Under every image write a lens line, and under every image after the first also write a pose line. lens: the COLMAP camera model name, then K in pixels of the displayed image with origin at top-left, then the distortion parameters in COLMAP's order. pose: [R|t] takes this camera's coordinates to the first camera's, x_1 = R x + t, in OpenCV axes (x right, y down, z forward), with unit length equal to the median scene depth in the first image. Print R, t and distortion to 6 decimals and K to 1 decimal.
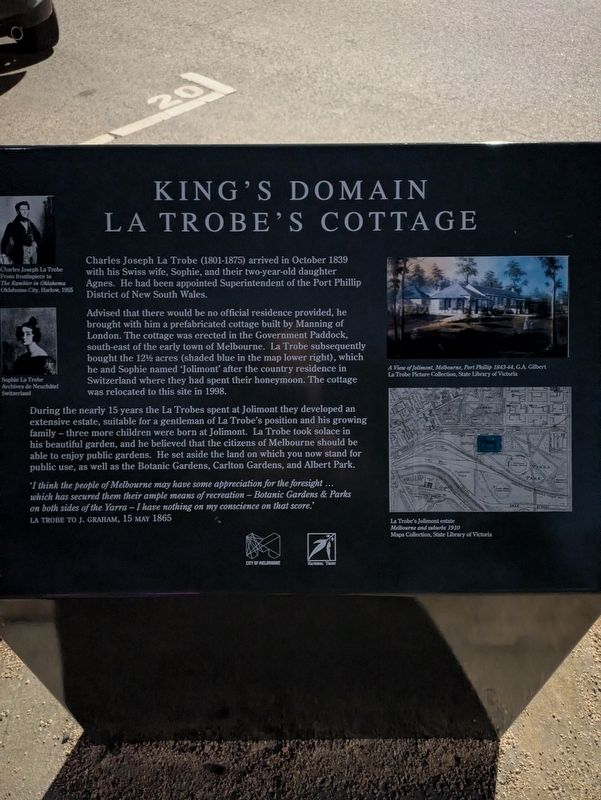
lens RADIAL K [[593.9, 0, 305.1], [0, 593.9, 394.6], [0, 0, 1]] dist [0.035394, -0.018738]
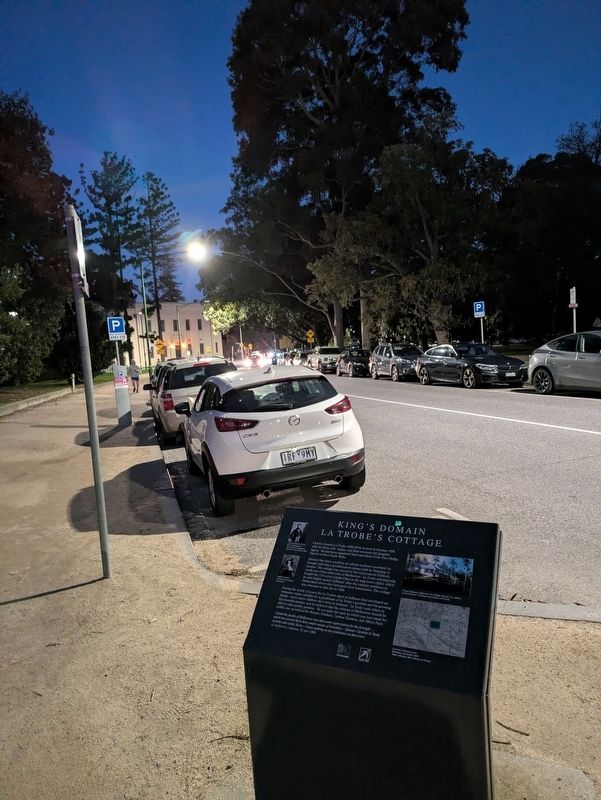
lens RADIAL K [[593.9, 0, 300.9], [0, 593.9, 399.6], [0, 0, 1]] dist [0.035394, -0.018738]
pose [[0.888402, -0.011354, -0.458925, 0.989366], [-0.280202, 0.778460, -0.561683, 0.936520], [0.363632, 0.627592, 0.688404, -1.588162]]
